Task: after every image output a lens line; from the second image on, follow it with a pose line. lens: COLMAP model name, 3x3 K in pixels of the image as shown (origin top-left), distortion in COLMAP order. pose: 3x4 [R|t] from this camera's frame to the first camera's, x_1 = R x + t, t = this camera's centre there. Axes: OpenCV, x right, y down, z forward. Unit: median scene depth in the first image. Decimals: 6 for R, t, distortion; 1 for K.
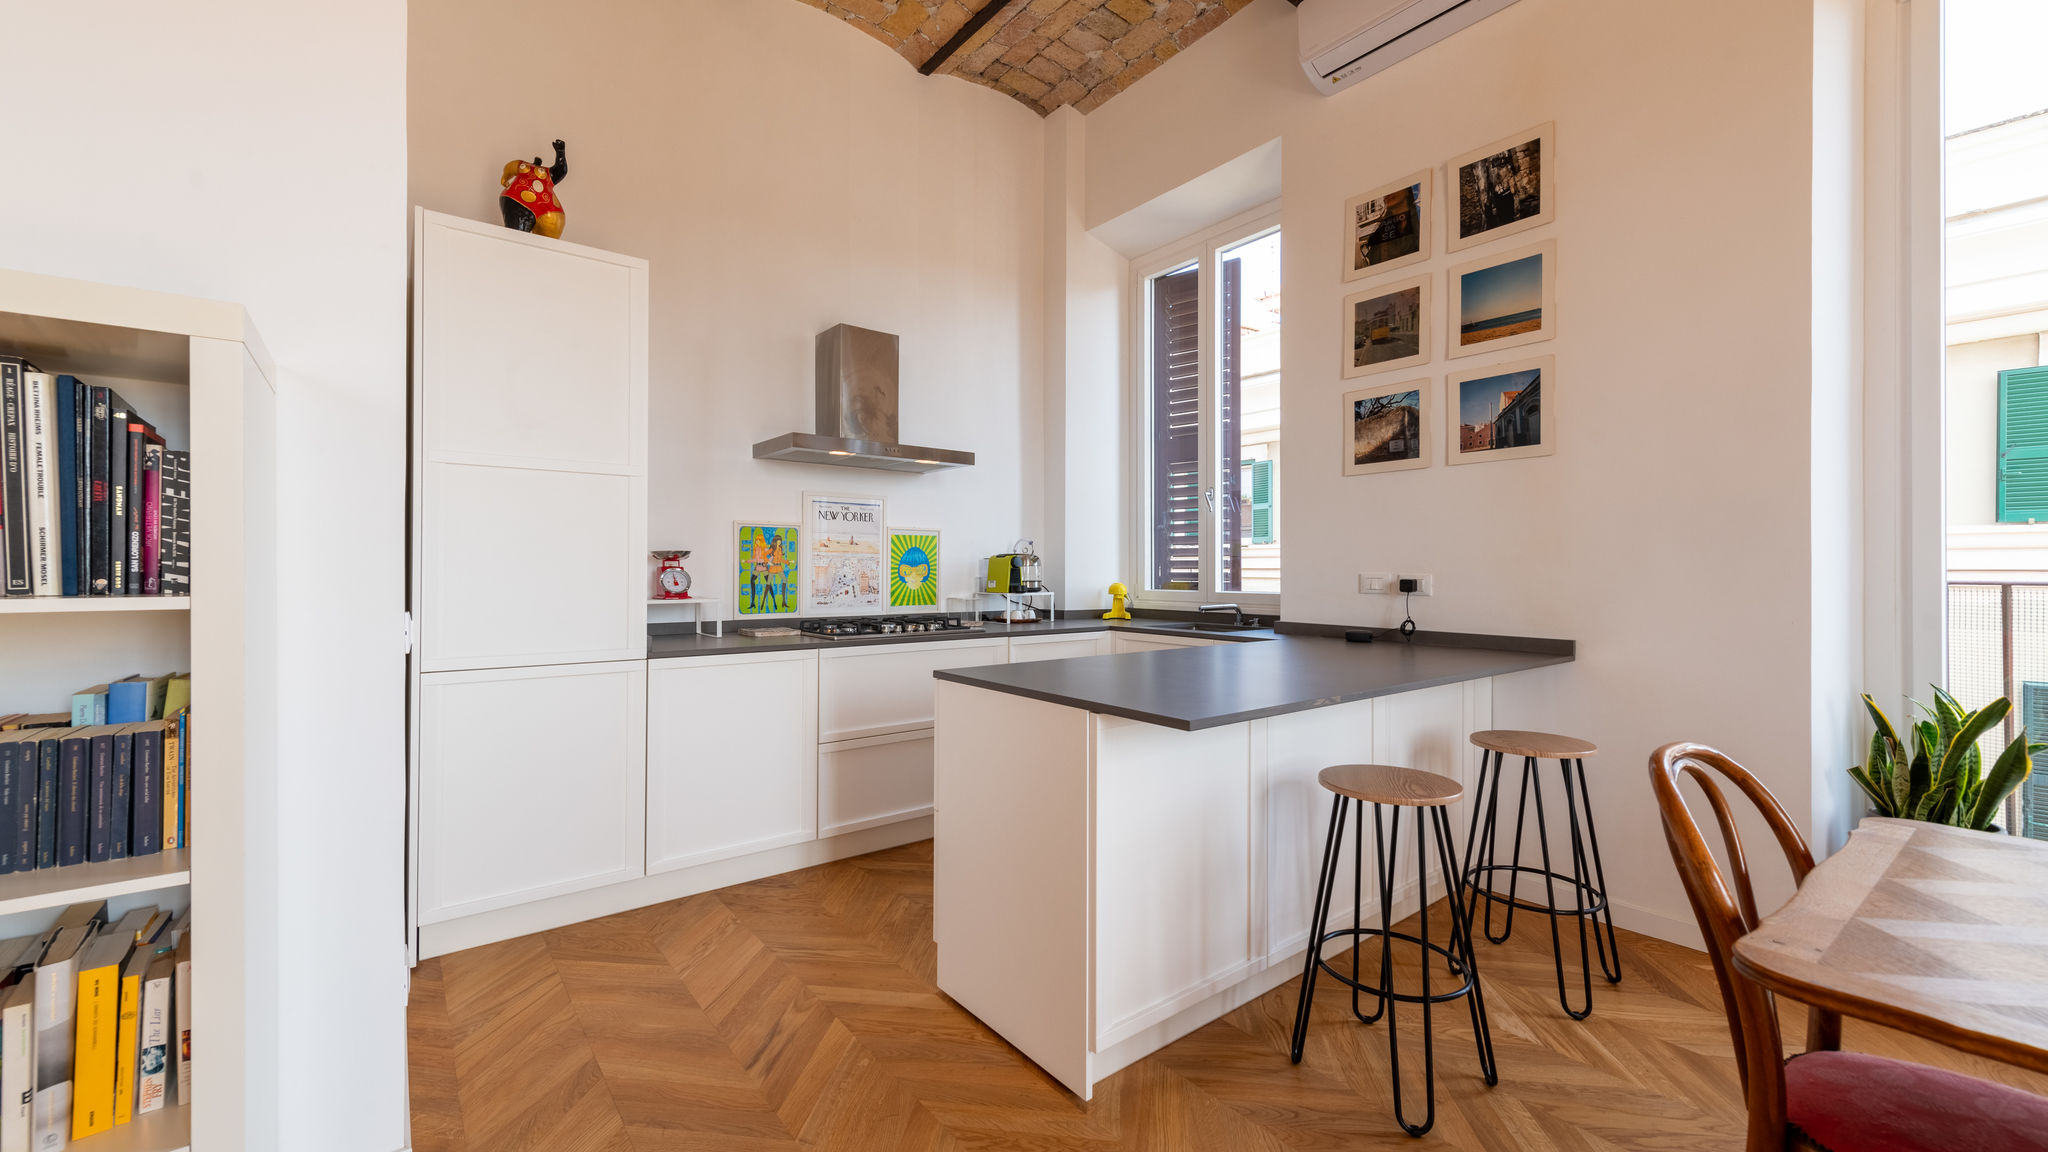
lens RADIAL K [[804.0, 0, 1014.1], [0, 804.0, 568.2], [0, 0, 1]] dist [0.017849, -0.005378]
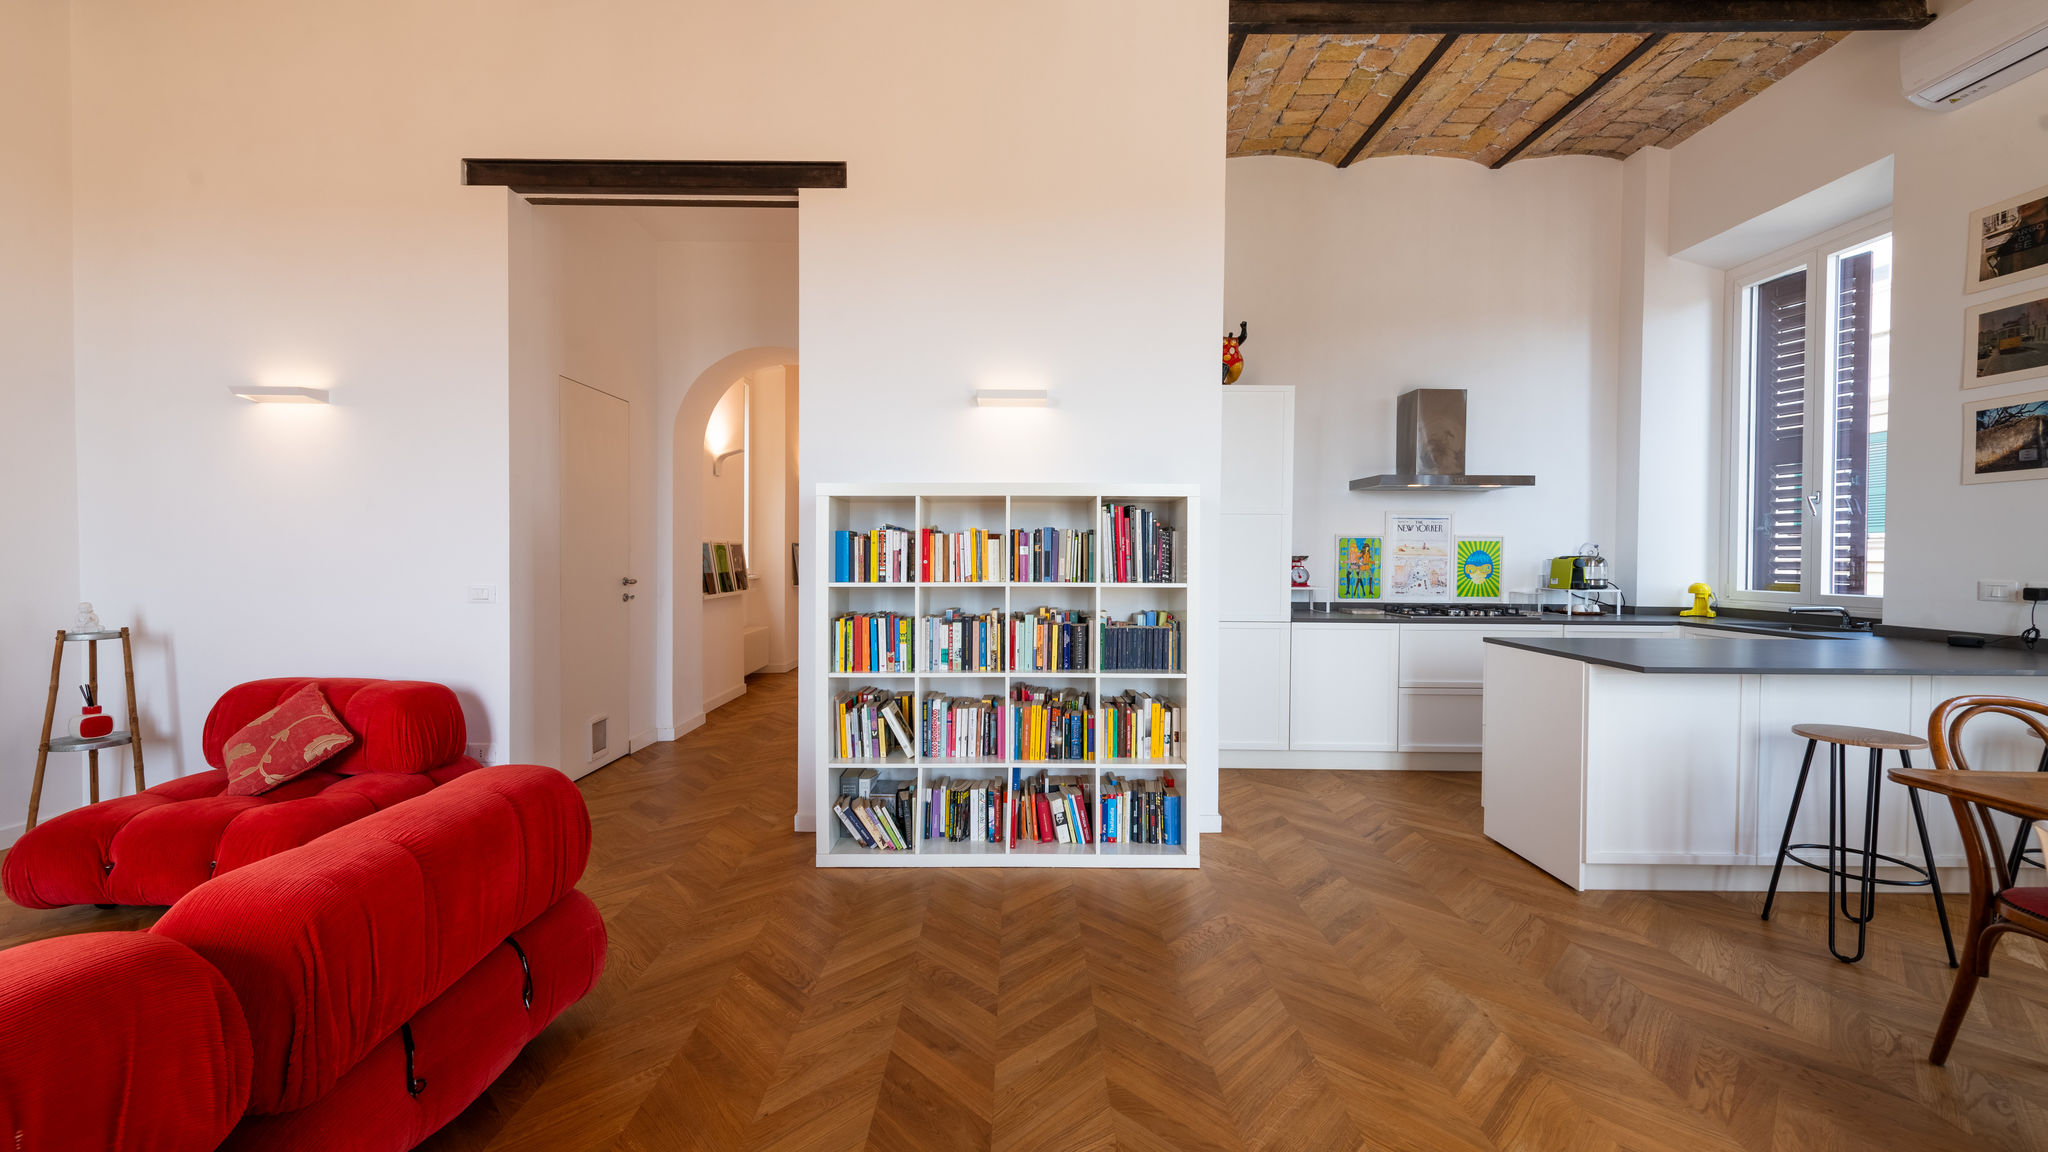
lens RADIAL K [[804.0, 0, 1014.1], [0, 804.0, 568.2], [0, 0, 1]] dist [0.017849, -0.005378]
pose [[0.788483, 0.013749, -0.614903, 0.094256], [-0.003421, 0.999833, 0.017970, -0.021929], [0.615048, -0.012065, 0.788398, -0.521474]]
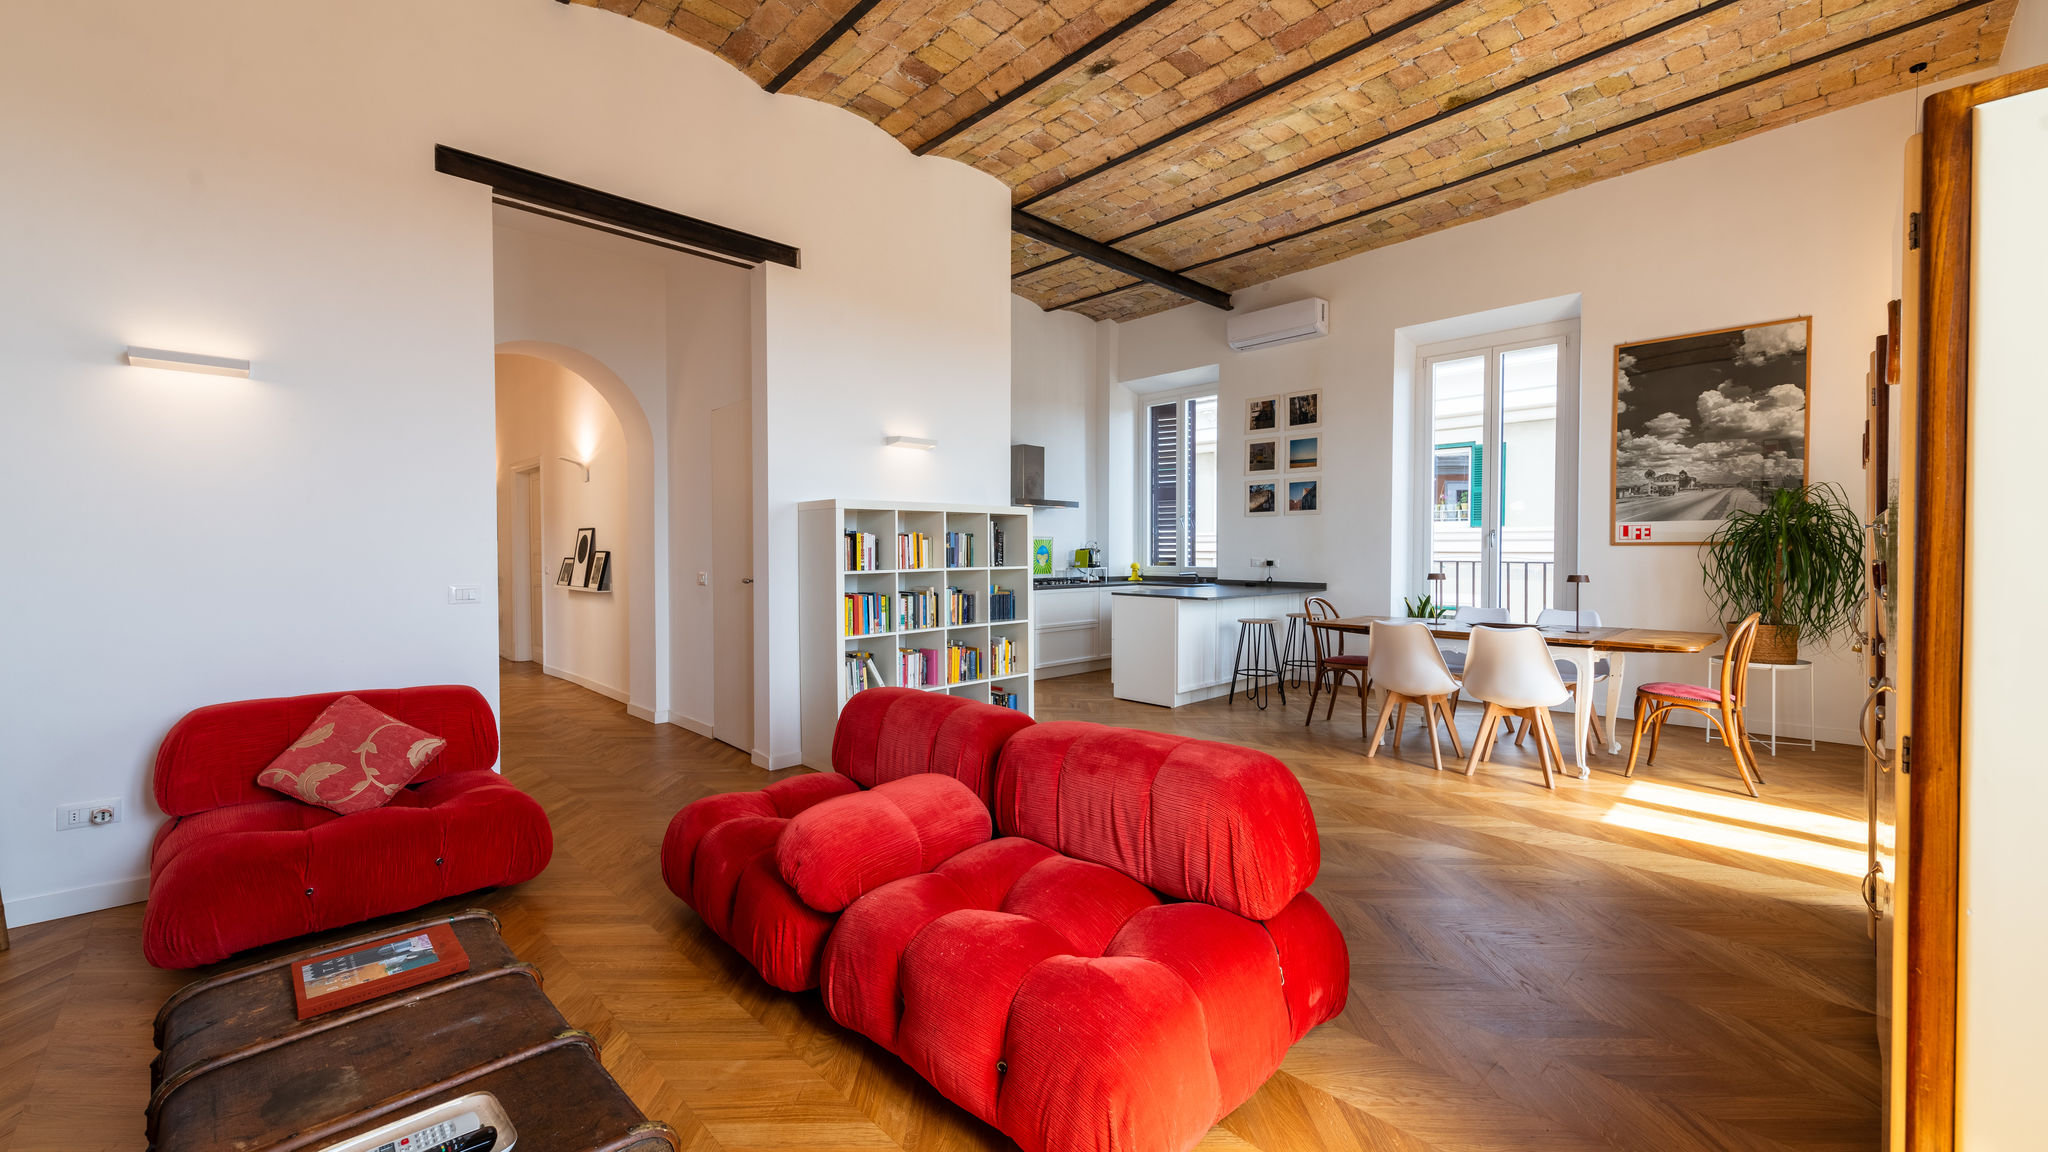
lens RADIAL K [[804.0, 0, 1014.1], [0, 804.0, 568.2], [0, 0, 1]] dist [0.017849, -0.005378]
pose [[0.993854, -0.004655, 0.110604, -0.493491], [0.001744, 0.999650, 0.026395, -0.026004], [-0.110689, -0.026040, 0.993514, -1.196409]]
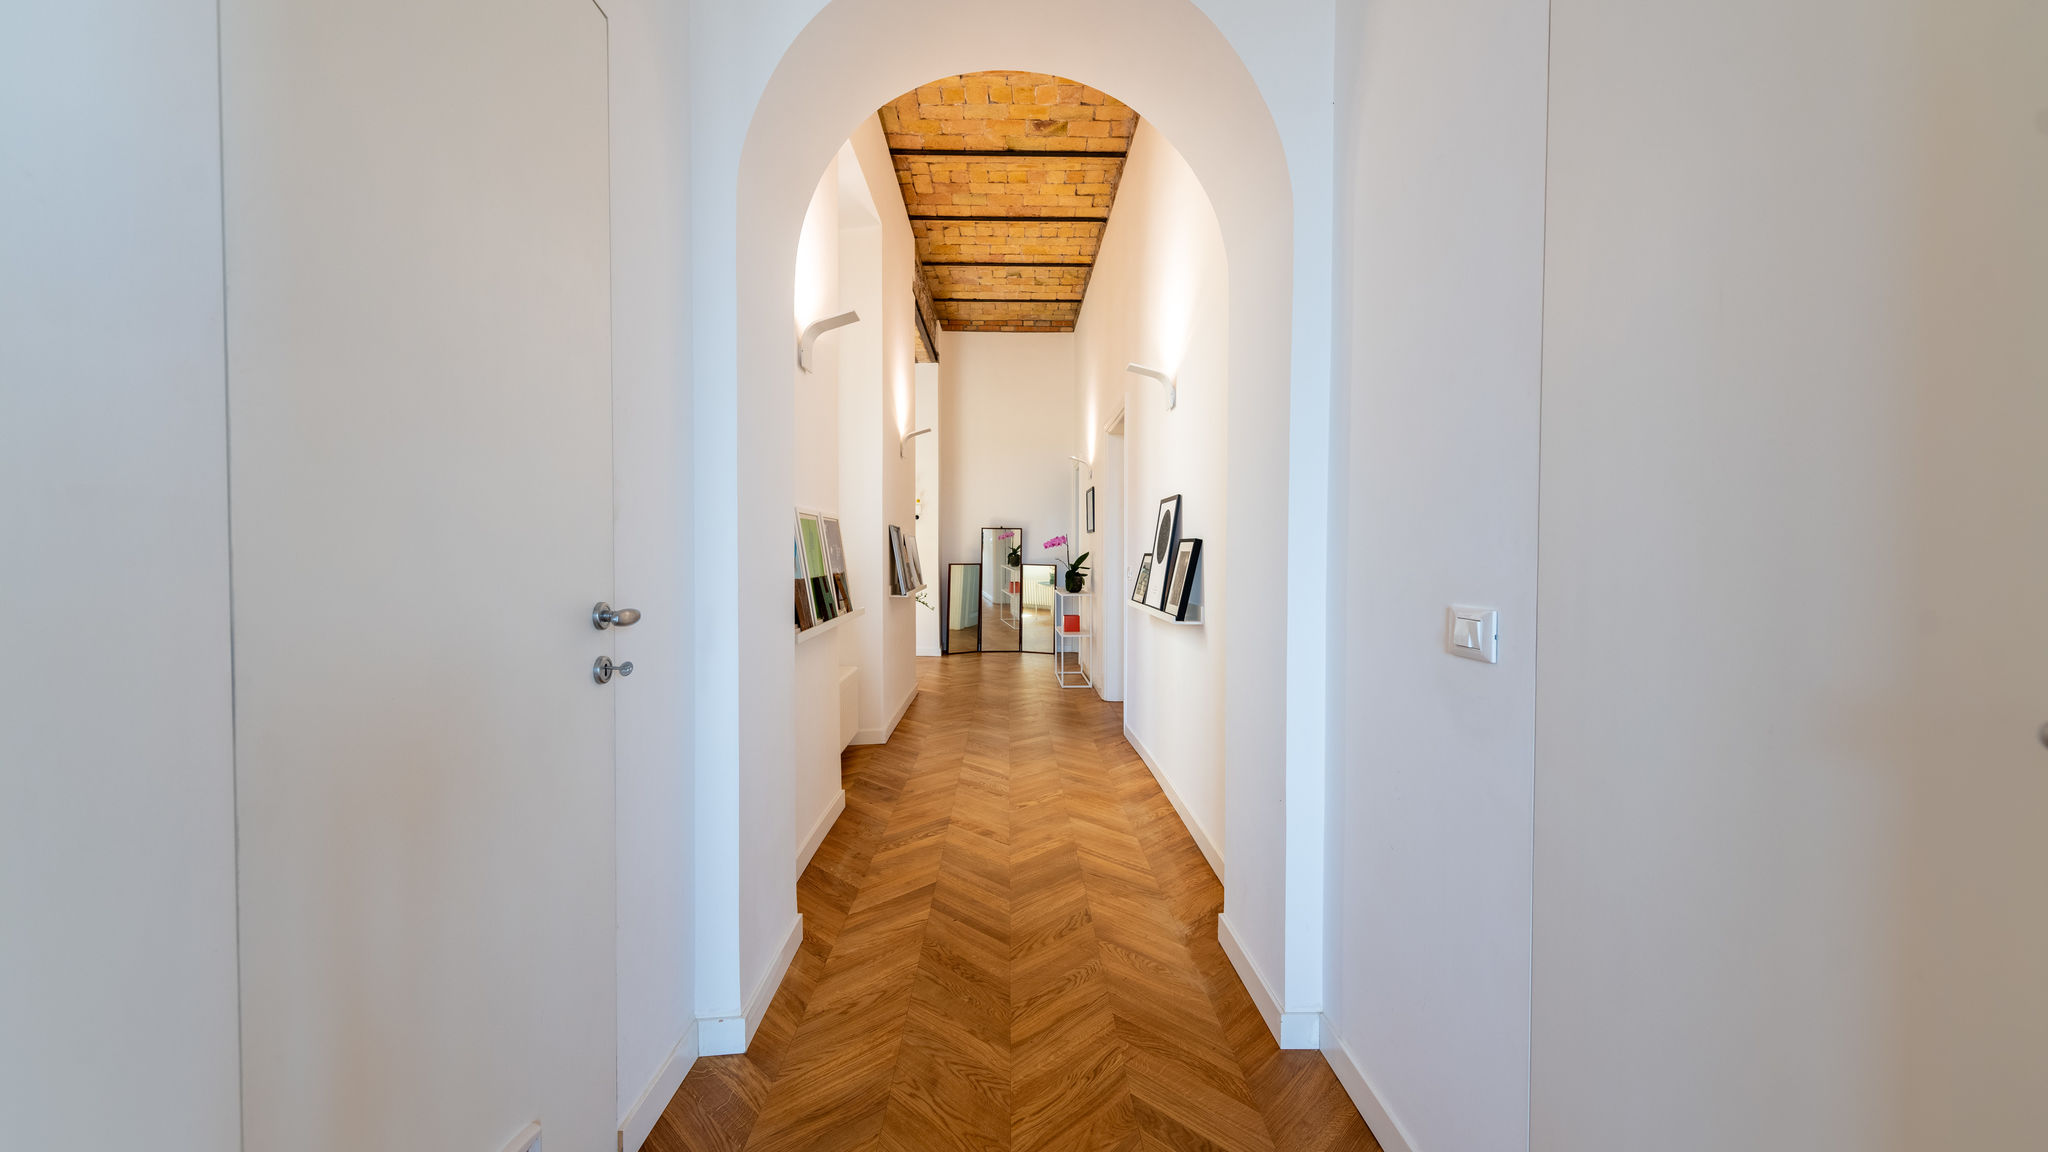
lens RADIAL K [[804.0, 0, 1014.1], [0, 804.0, 568.2], [0, 0, 1]] dist [0.017849, -0.005378]
pose [[0.795823, 0.010800, -0.605433, -0.849794], [0.002997, 0.999758, 0.021773, -0.004807], [0.605522, -0.019142, 0.795598, -0.048141]]
